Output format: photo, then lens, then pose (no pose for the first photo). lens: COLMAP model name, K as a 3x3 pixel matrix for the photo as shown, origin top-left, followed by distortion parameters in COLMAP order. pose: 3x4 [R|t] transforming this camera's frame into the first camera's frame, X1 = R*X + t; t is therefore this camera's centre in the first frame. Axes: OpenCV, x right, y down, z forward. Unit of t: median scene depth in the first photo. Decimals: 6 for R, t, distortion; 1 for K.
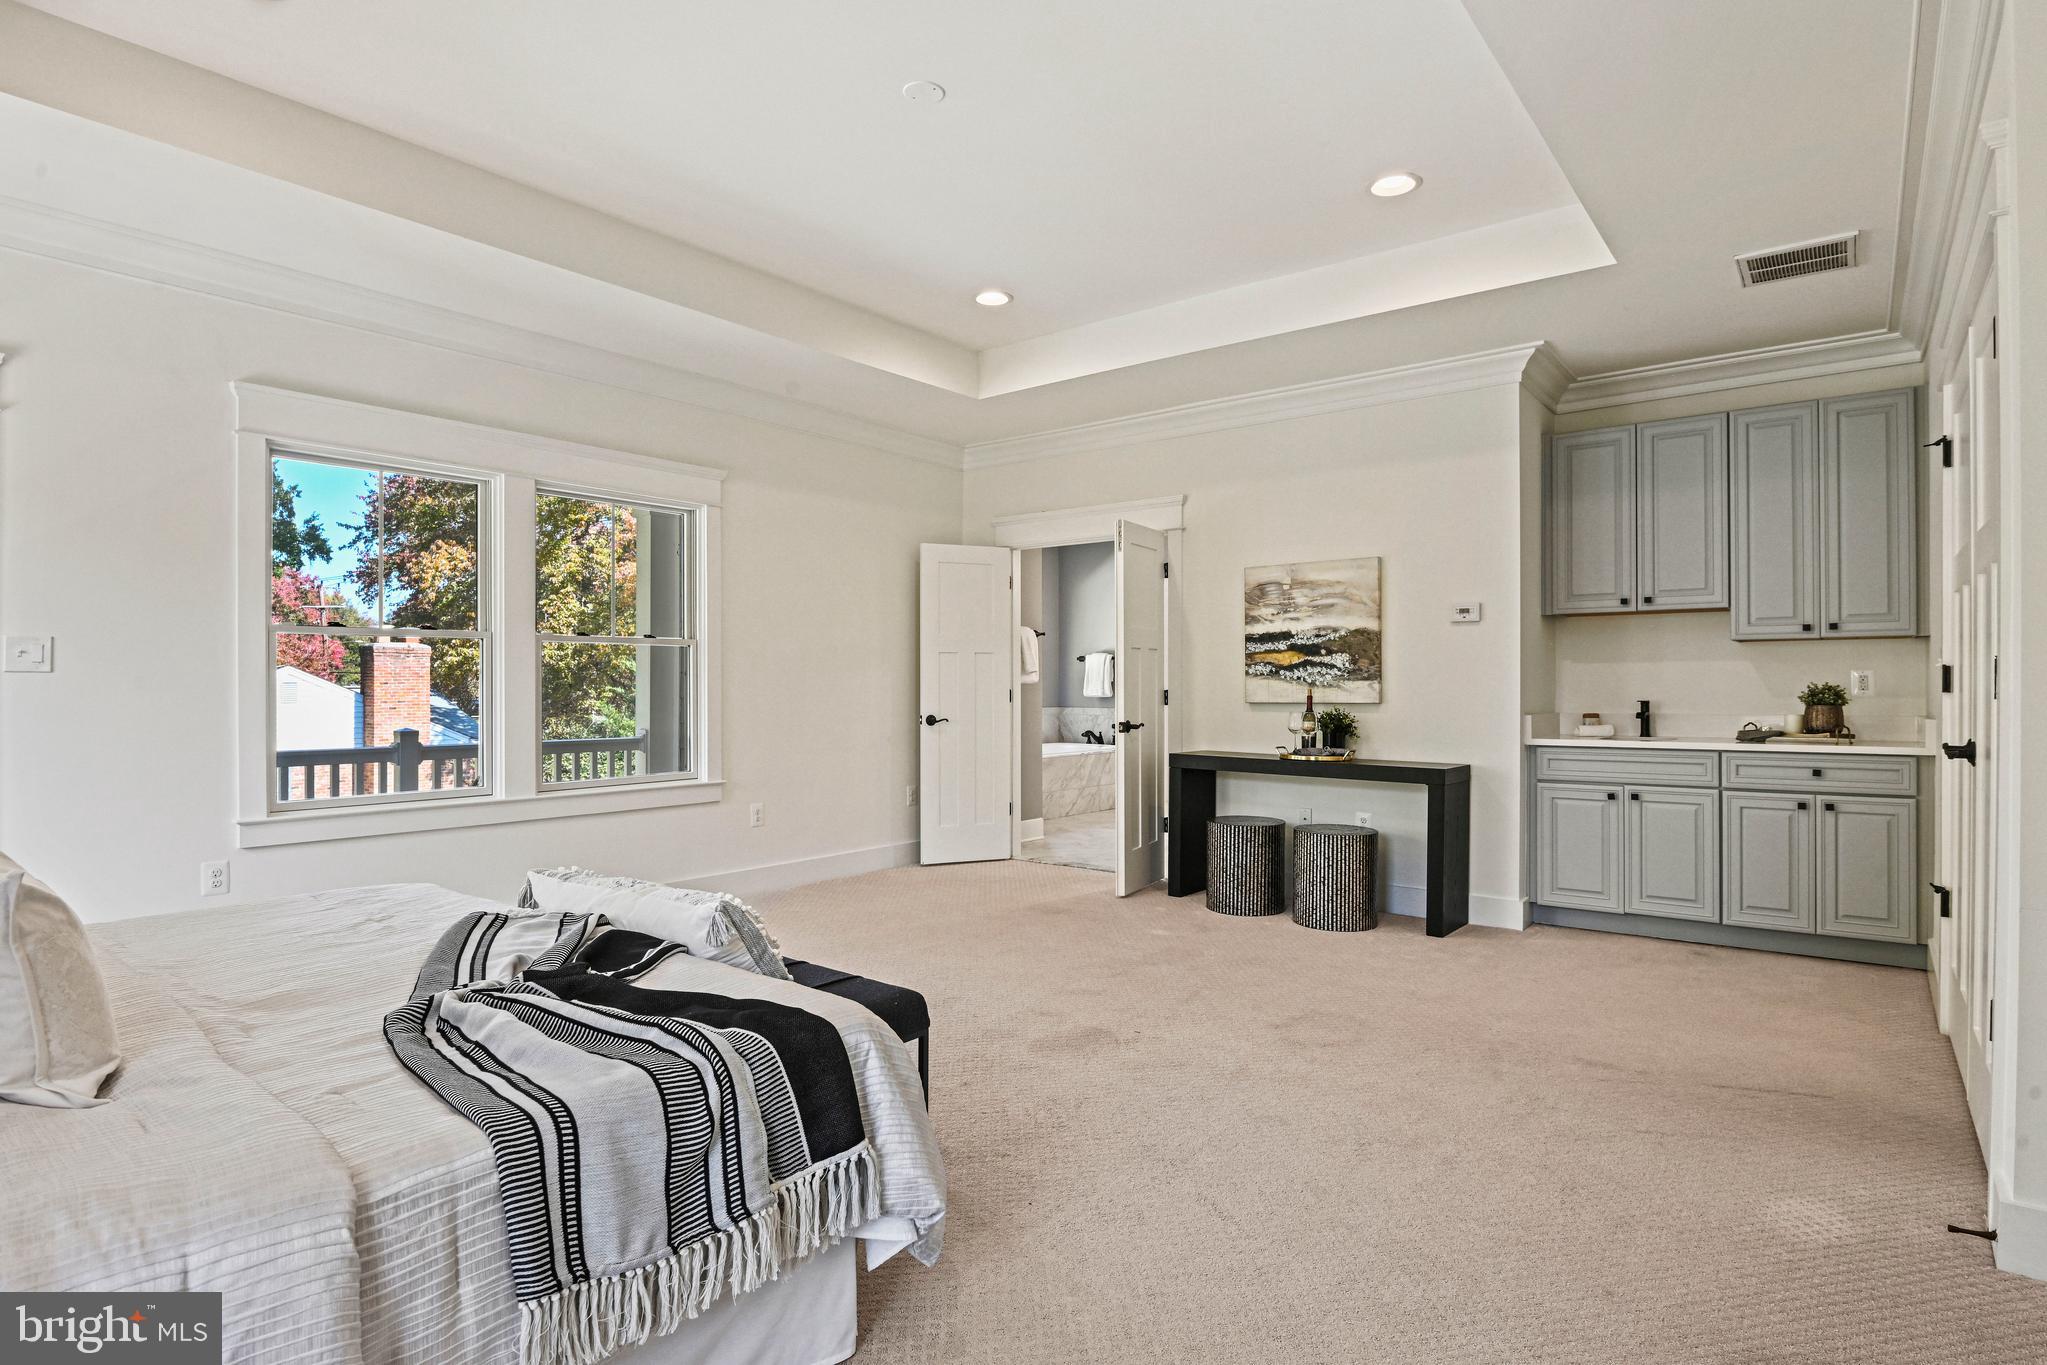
lens RADIAL K [[1077.7, 0, 1025.3], [0, 1077.7, 686.8], [0, 0, 1]] dist [-0.012076, -0.000222]
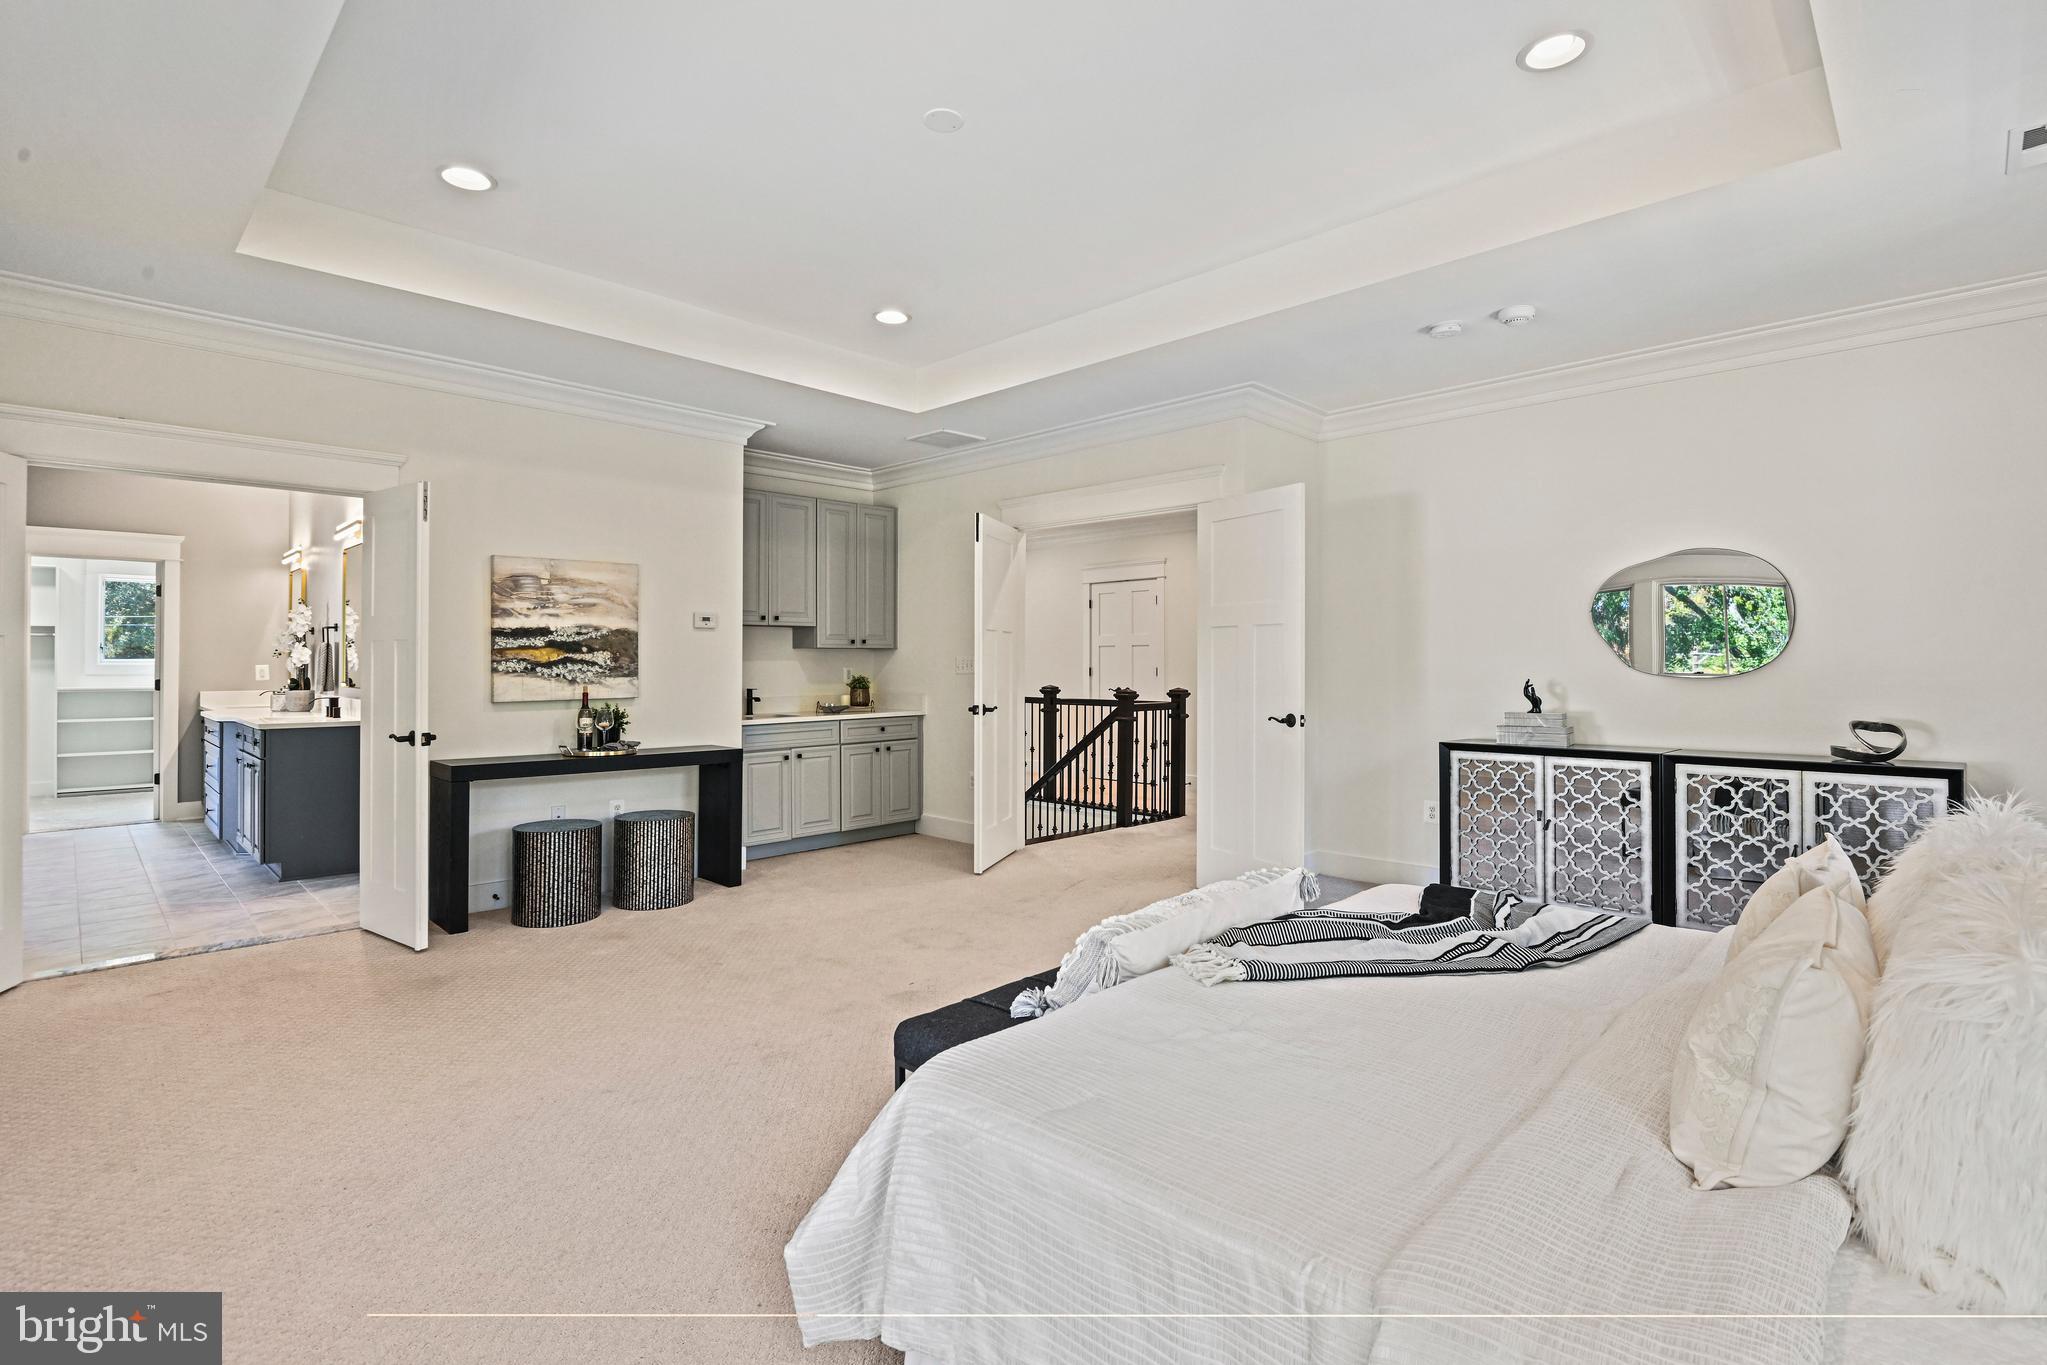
lens RADIAL K [[964.0, 0, 1036.0], [0, 964.0, 653.6], [0, 0, 1]] dist [-0.015965, -0.000020]
pose [[0.094309, 0.009245, 0.995500, -0.591099], [0.003414, 0.999948, -0.009609, -0.018251], [-0.995537, 0.004305, 0.094273, 0.486391]]
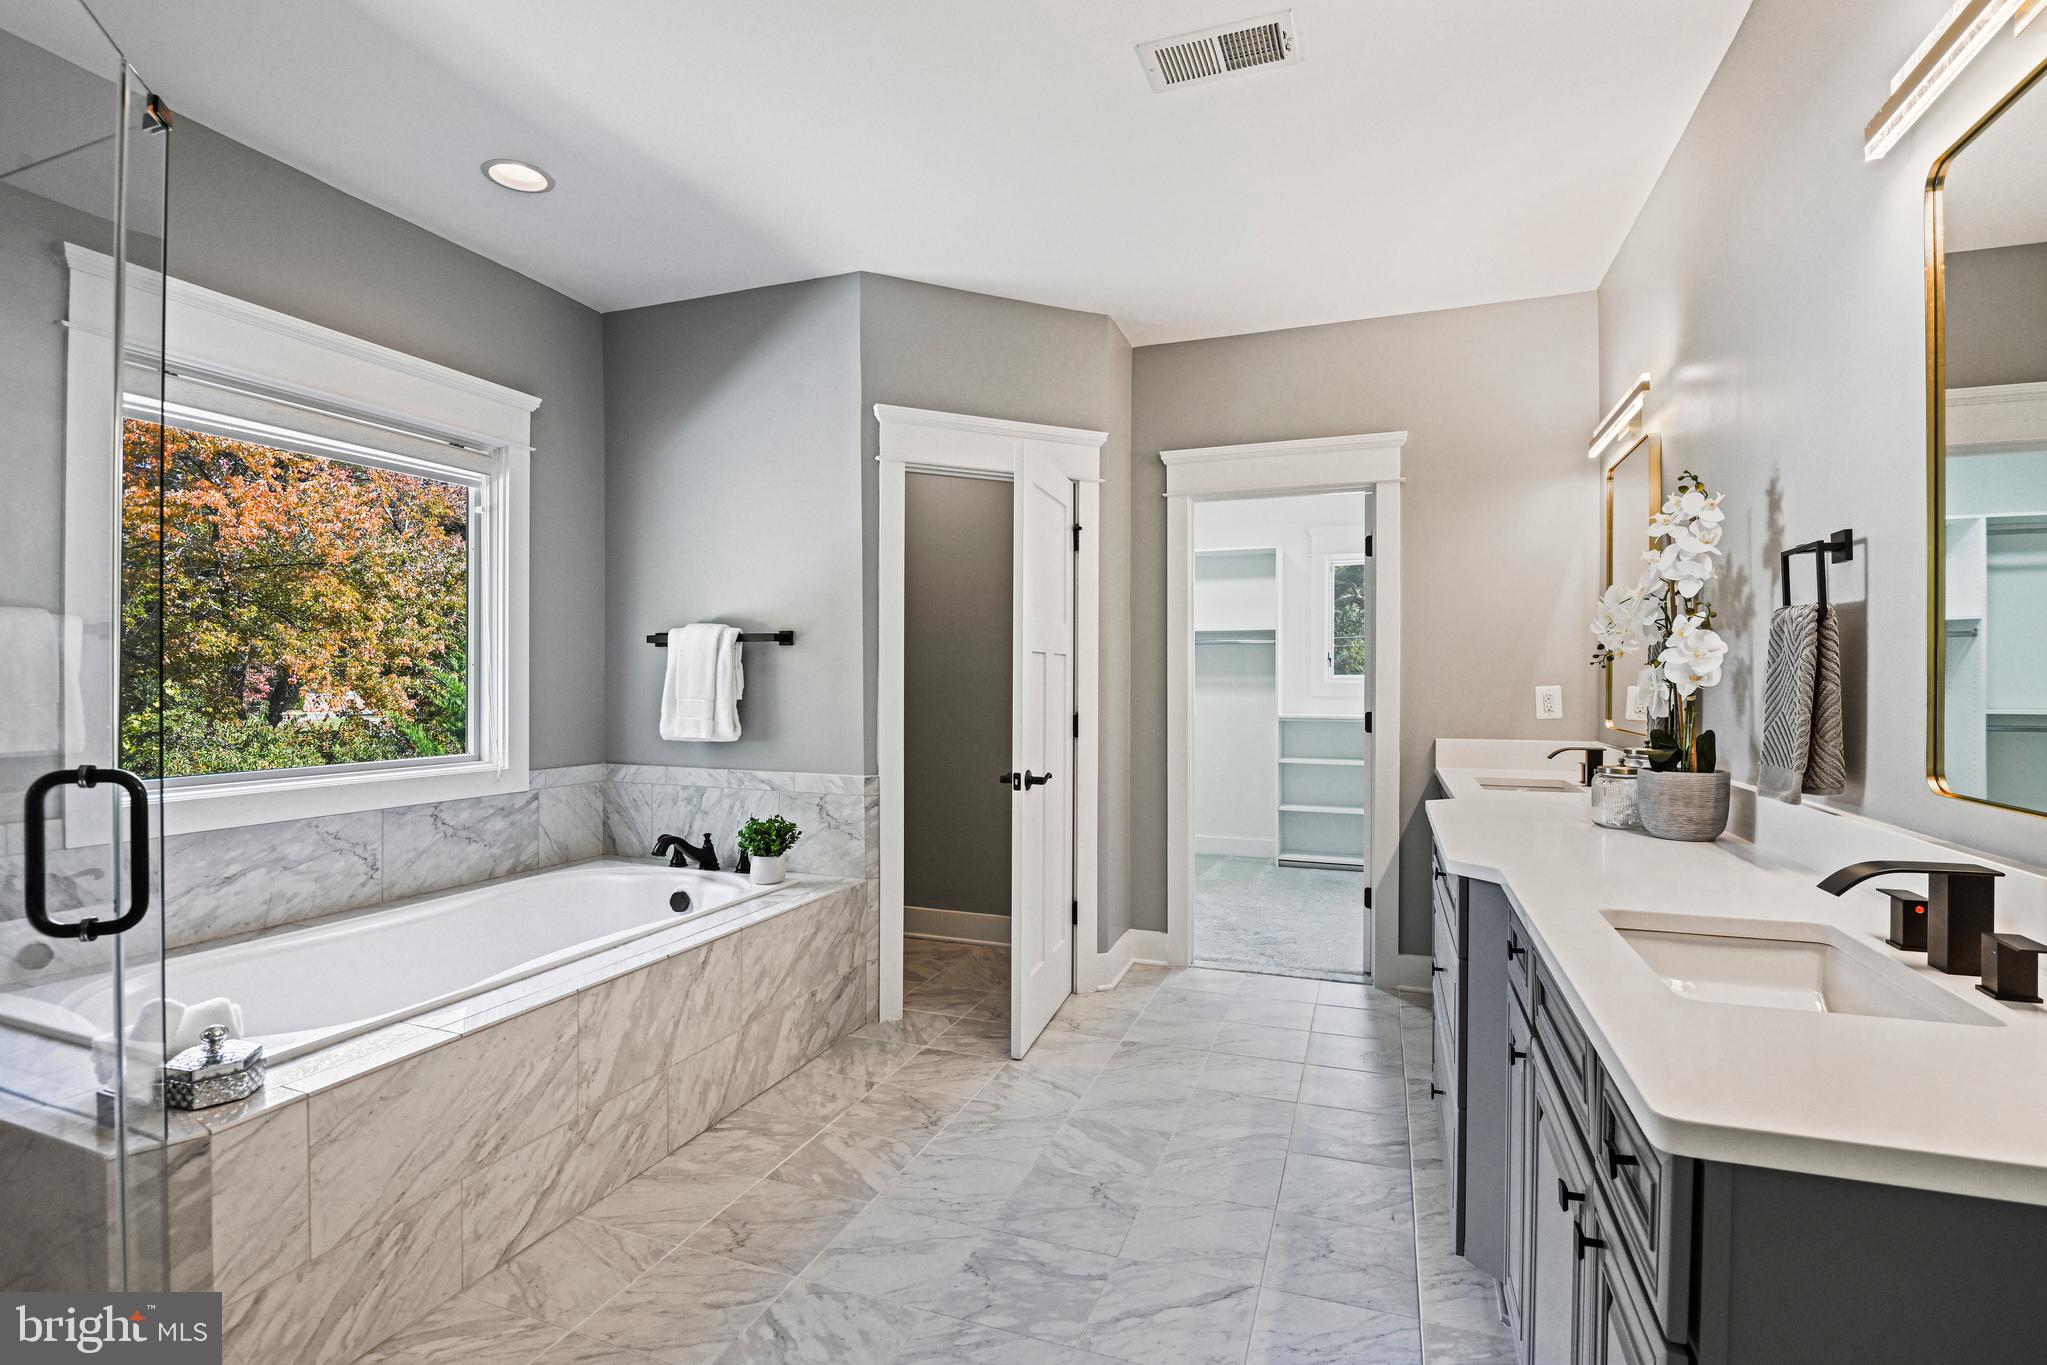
lens RADIAL K [[928.1, 0, 1023.5], [0, 928.1, 682.5], [0, 0, 1]] dist [0.000583, 0.000060]
pose [[0.951421, -0.000702, 0.307892, 0.140596], [-0.000142, 0.999996, 0.002716, -0.022371], [-0.307892, -0.002628, 0.951418, 1.236087]]
